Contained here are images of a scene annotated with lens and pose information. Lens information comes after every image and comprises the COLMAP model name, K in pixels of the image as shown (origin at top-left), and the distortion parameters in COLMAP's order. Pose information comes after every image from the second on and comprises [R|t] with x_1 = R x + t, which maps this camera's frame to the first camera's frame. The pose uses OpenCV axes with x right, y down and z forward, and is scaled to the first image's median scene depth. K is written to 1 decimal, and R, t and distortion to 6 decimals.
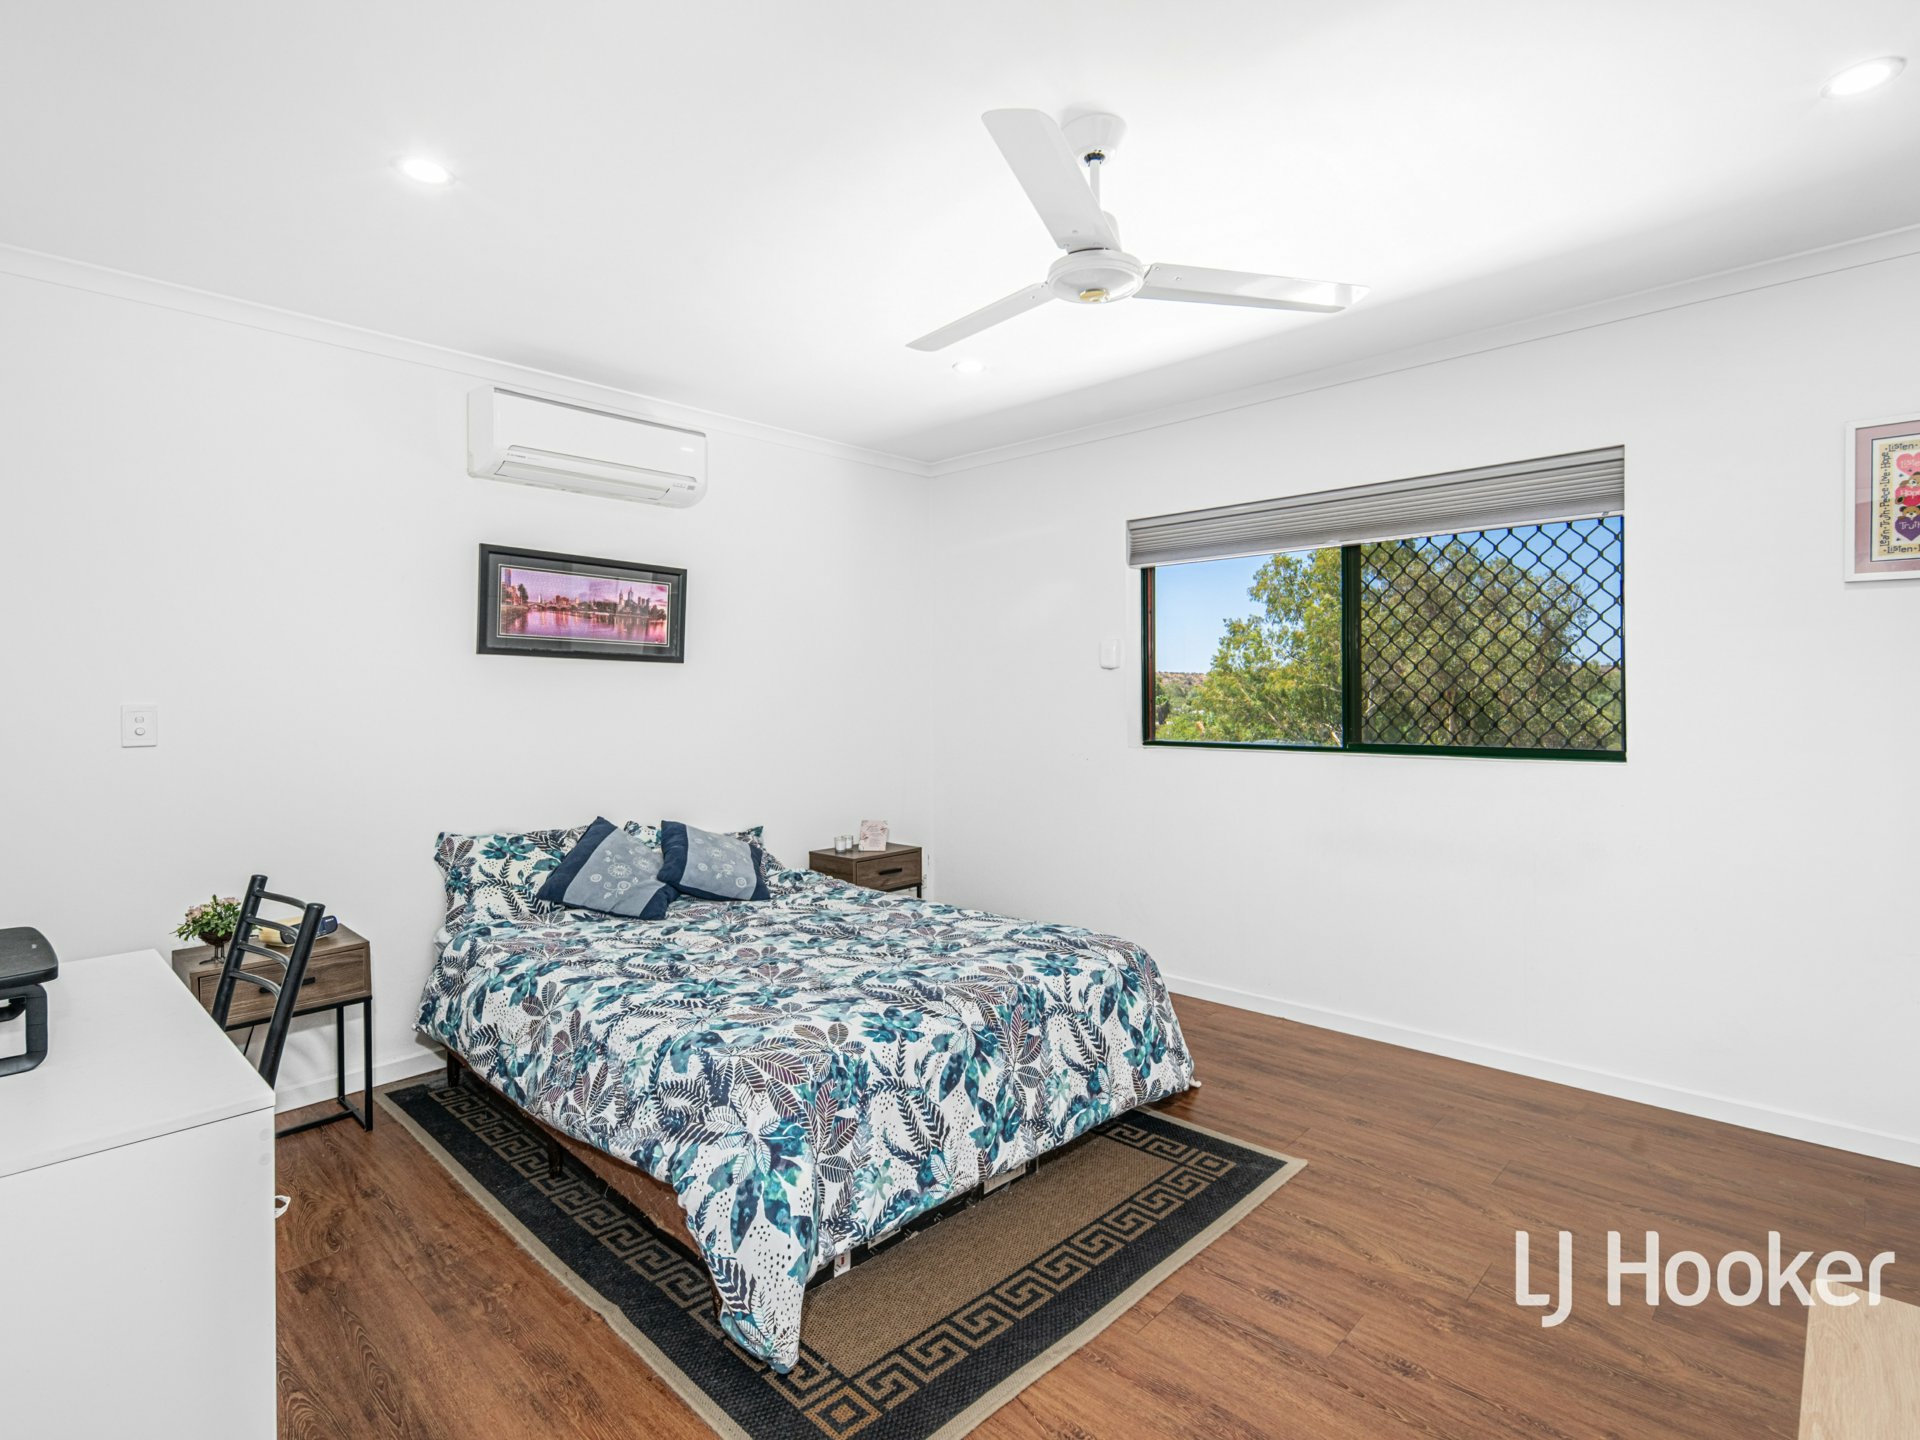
lens RADIAL K [[951.4, 0, 958.5], [0, 951.4, 692.7], [0, 0, 1]] dist [0.003653, -0.000375]
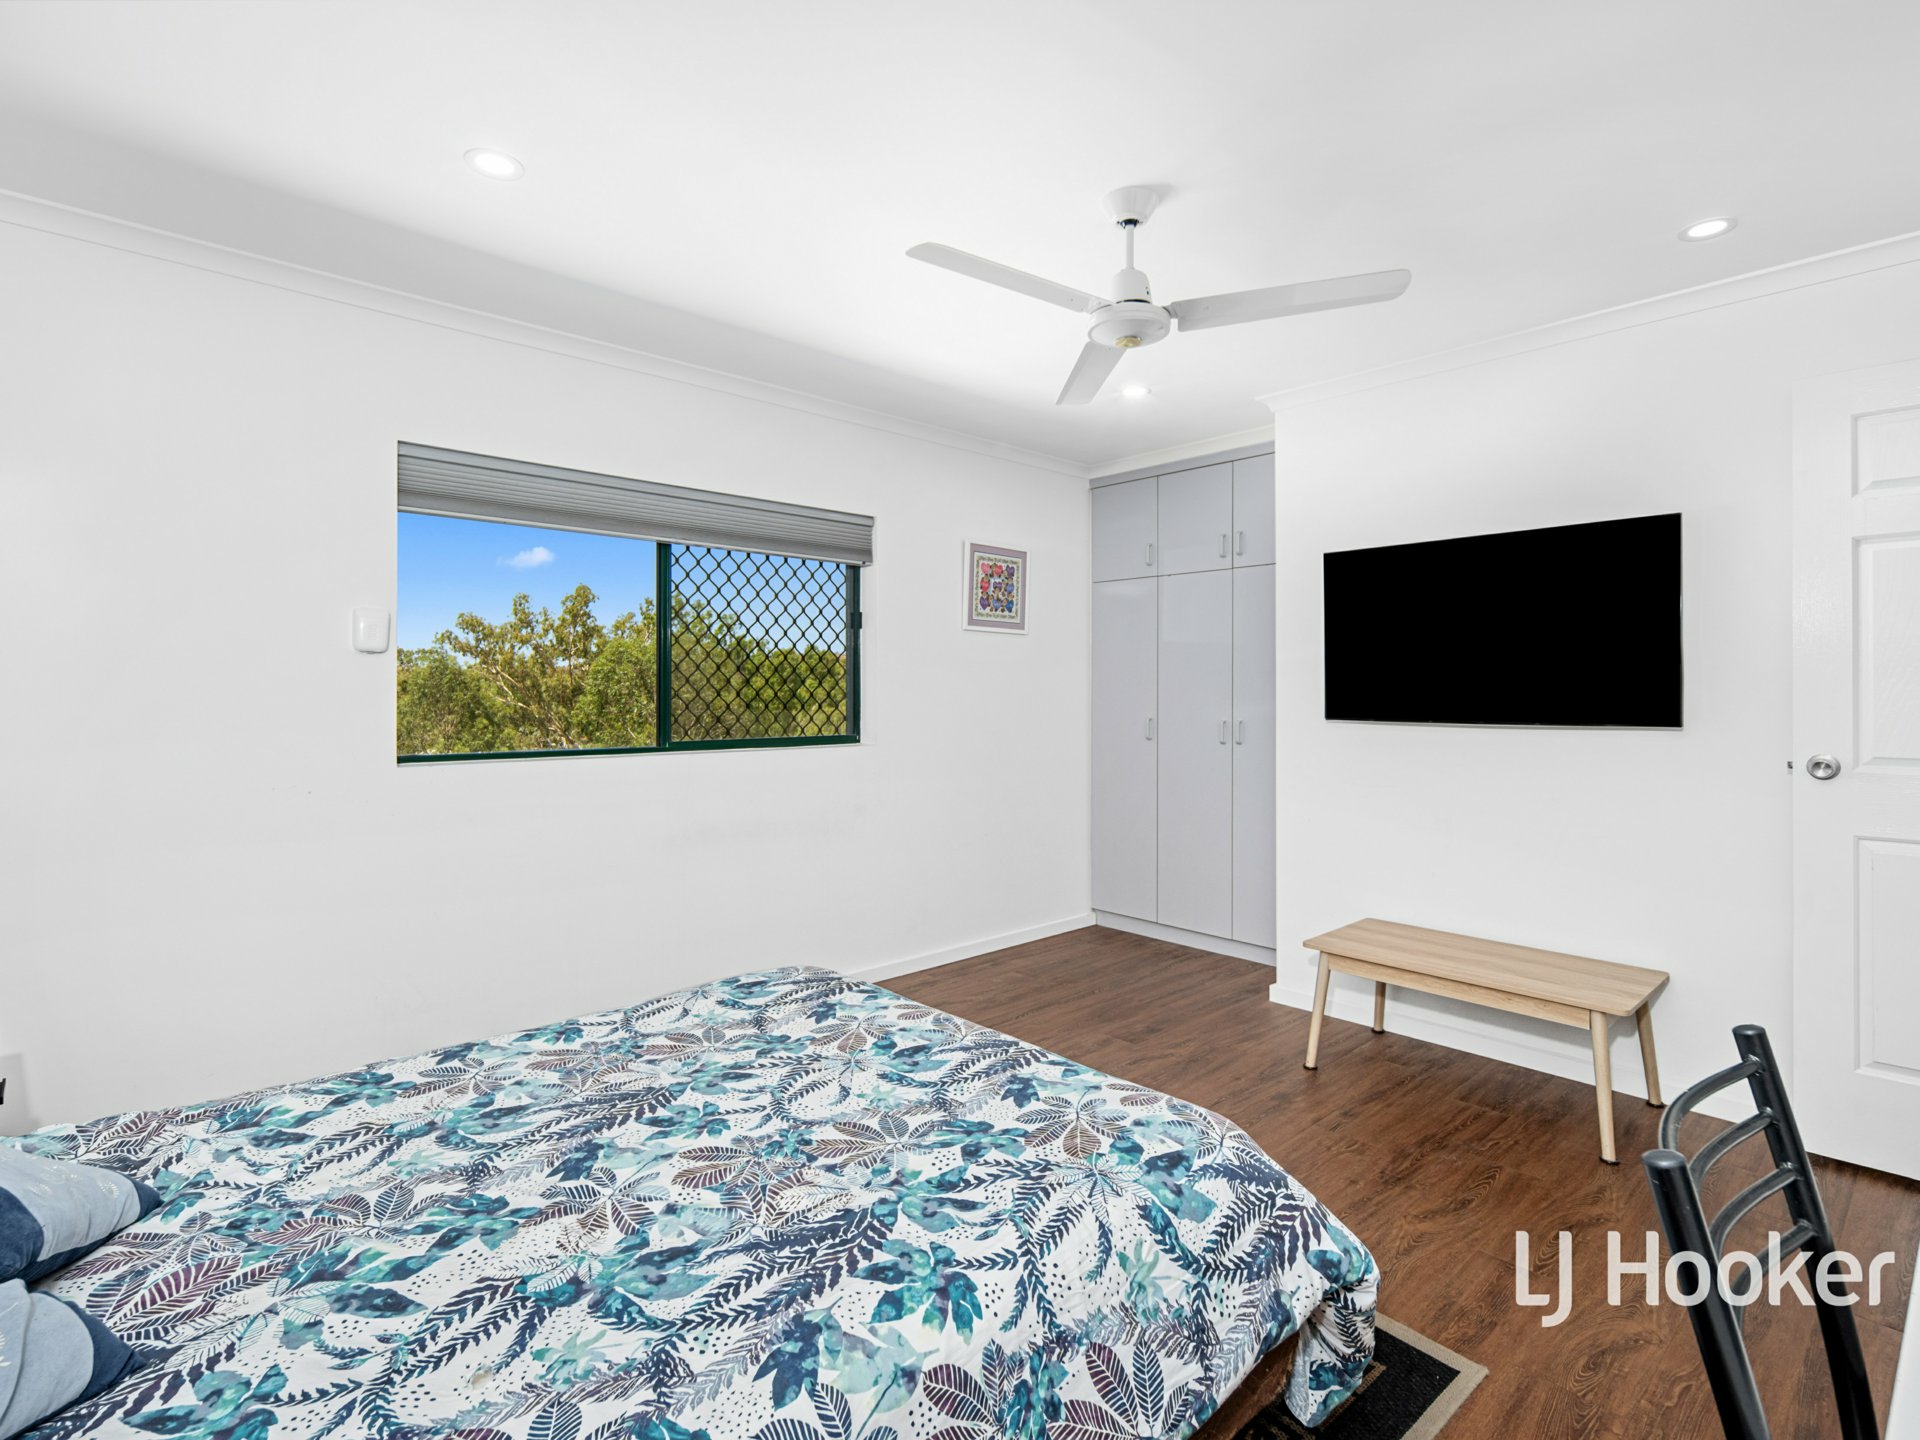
lens RADIAL K [[951.4, 0, 958.5], [0, 951.4, 692.7], [0, 0, 1]] dist [0.003653, -0.000375]
pose [[0.072027, 0.007379, 0.997375, -0.890323], [-0.002300, 0.999971, -0.007232, 0.012383], [-0.997400, -0.001773, 0.072042, 0.992055]]
